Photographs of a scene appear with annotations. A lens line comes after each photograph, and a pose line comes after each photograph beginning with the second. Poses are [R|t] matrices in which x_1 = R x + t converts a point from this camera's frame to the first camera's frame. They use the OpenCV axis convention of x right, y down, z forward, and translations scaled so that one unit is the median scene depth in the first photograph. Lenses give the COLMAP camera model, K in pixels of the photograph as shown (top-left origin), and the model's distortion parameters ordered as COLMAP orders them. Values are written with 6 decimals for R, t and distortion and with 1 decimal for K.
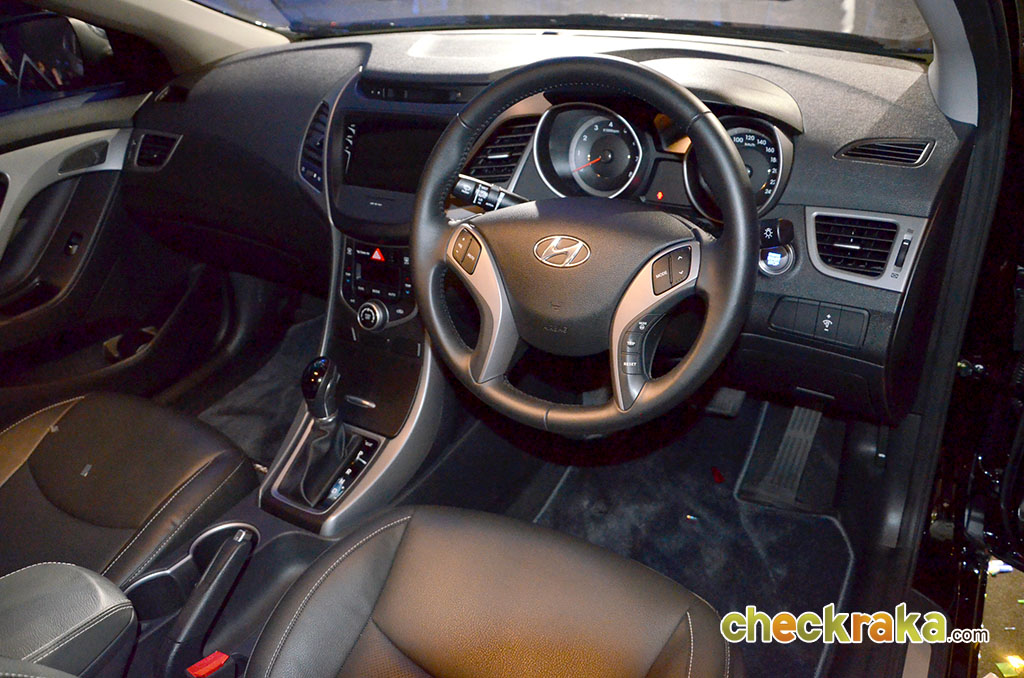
lens RADIAL K [[763.9, 0, 512.0], [0, 763.9, 339.0], [0, 0, 1]] dist [-0.179987, 0.105081]
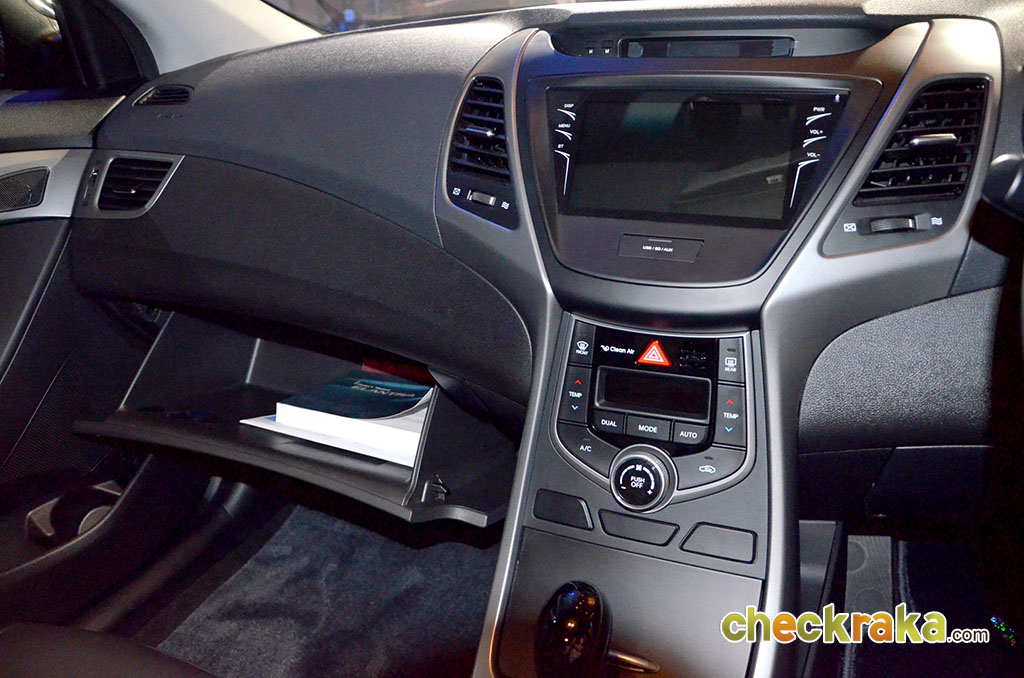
lens RADIAL K [[763.9, 0, 512.0], [0, 763.9, 339.0], [0, 0, 1]] dist [-0.179987, 0.105081]
pose [[0.994668, -0.025584, 0.099901, -0.247536], [0.038890, 0.990271, -0.133610, -0.046024], [-0.095510, 0.136782, 0.985986, 0.412789]]
